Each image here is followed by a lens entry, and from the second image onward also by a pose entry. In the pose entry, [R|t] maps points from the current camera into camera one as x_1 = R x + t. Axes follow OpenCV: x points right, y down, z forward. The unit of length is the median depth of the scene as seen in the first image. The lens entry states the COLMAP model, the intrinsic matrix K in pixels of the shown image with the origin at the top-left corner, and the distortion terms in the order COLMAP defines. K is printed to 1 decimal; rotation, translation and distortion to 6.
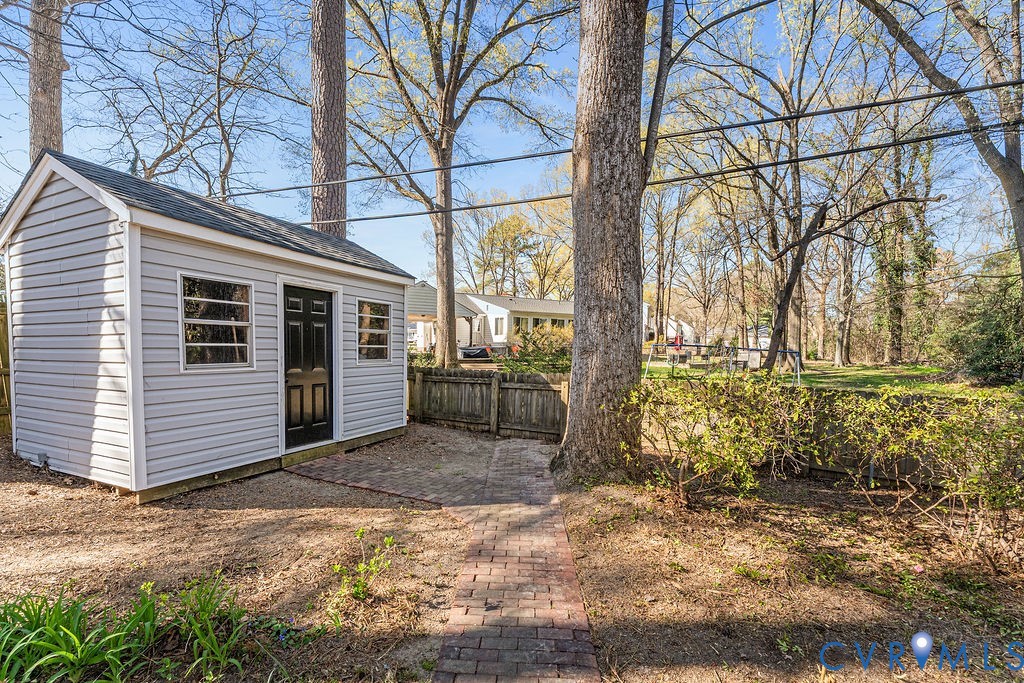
lens RADIAL K [[426.1, 0, 513.2], [0, 426.1, 359.8], [0, 0, 1]] dist [0.000600, 0.000104]
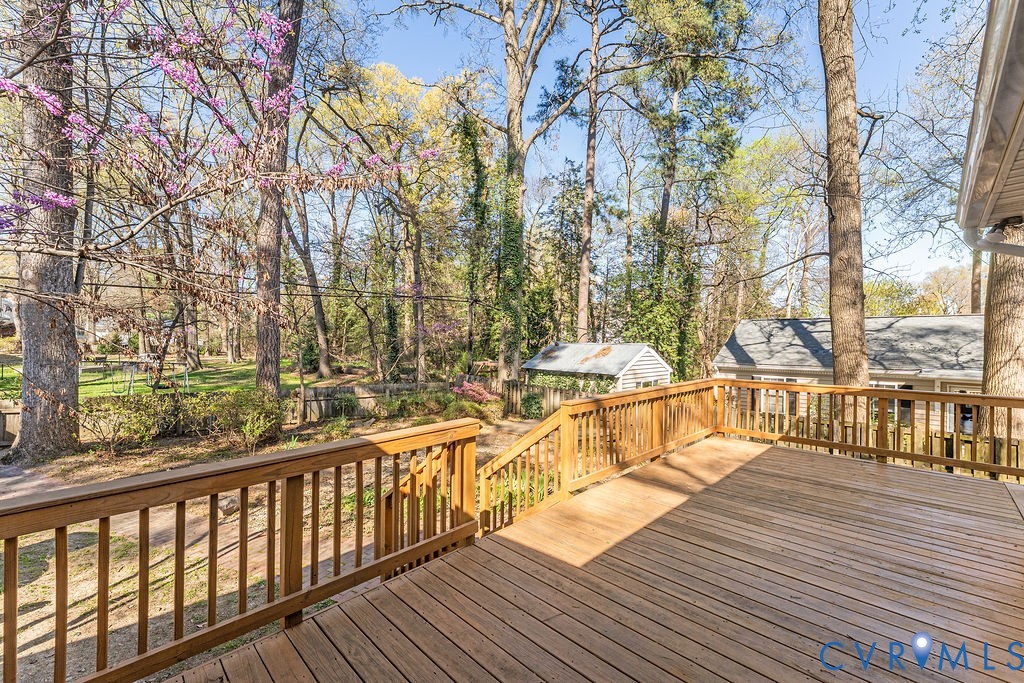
lens RADIAL K [[426.1, 0, 513.2], [0, 426.1, 359.8], [0, 0, 1]] dist [0.000600, 0.000104]
pose [[0.355434, -0.043497, 0.933689, -0.558179], [0.017722, 0.999051, 0.039795, -0.126424], [-0.934533, 0.002403, 0.355867, -1.061013]]
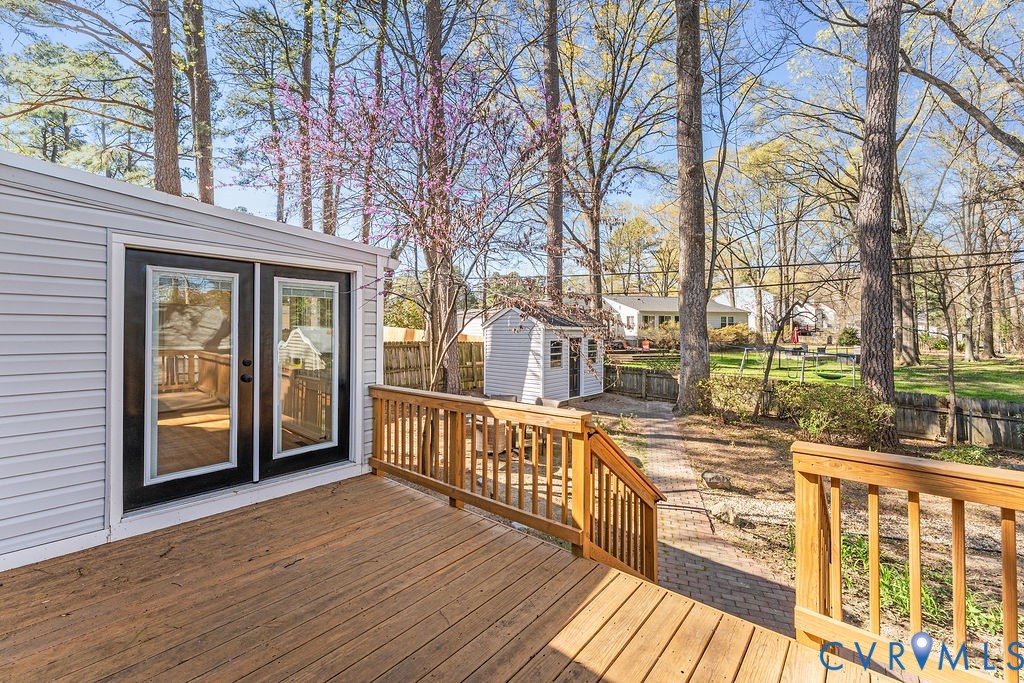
lens RADIAL K [[405.0, 0, 512.7], [0, 405.0, 306.6], [0, 0, 1]] dist [0.000218, 0.000004]
pose [[0.956370, -0.020570, -0.291432, -0.082579], [-0.004592, 0.996337, -0.085394, -0.117367], [0.292121, 0.083007, 0.952772, -1.273513]]
